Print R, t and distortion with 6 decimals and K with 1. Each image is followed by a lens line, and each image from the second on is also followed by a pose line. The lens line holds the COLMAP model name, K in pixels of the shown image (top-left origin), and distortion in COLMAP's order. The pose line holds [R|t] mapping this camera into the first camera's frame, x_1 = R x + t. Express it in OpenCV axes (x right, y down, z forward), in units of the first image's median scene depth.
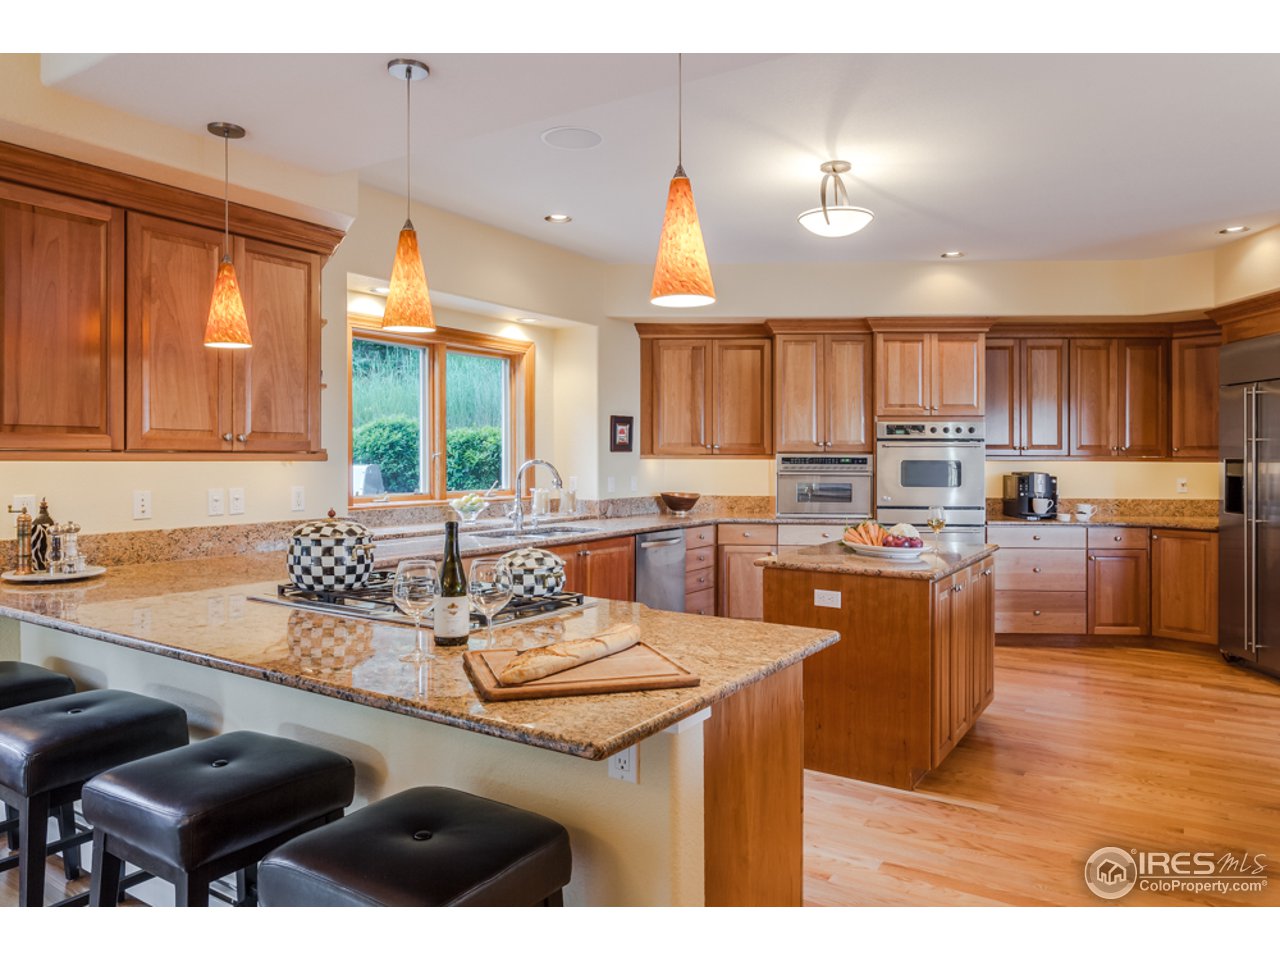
lens RADIAL K [[838.0, 0, 641.7], [0, 838.0, 454.5], [0, 0, 1]] dist [-0.001456, -0.000069]
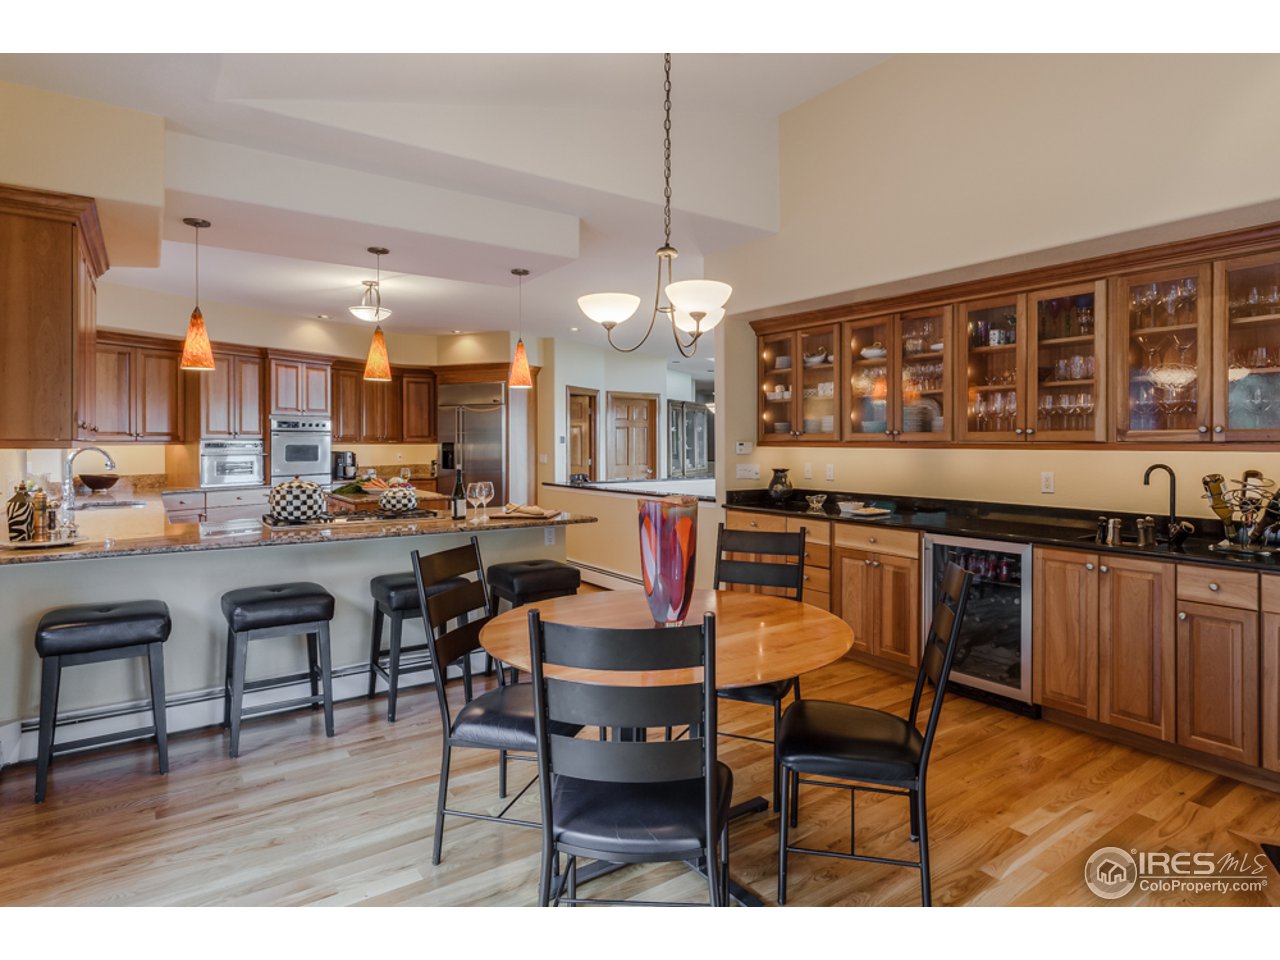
lens RADIAL K [[709.1, 0, 642.1], [0, 709.1, 441.6], [0, 0, 1]] dist [-0.000435, -0.000100]
pose [[0.399953, -0.003693, 0.916528, -0.599825], [0.001699, 0.999993, 0.003288, -0.001409], [-0.916534, 0.000242, 0.399956, -0.103223]]
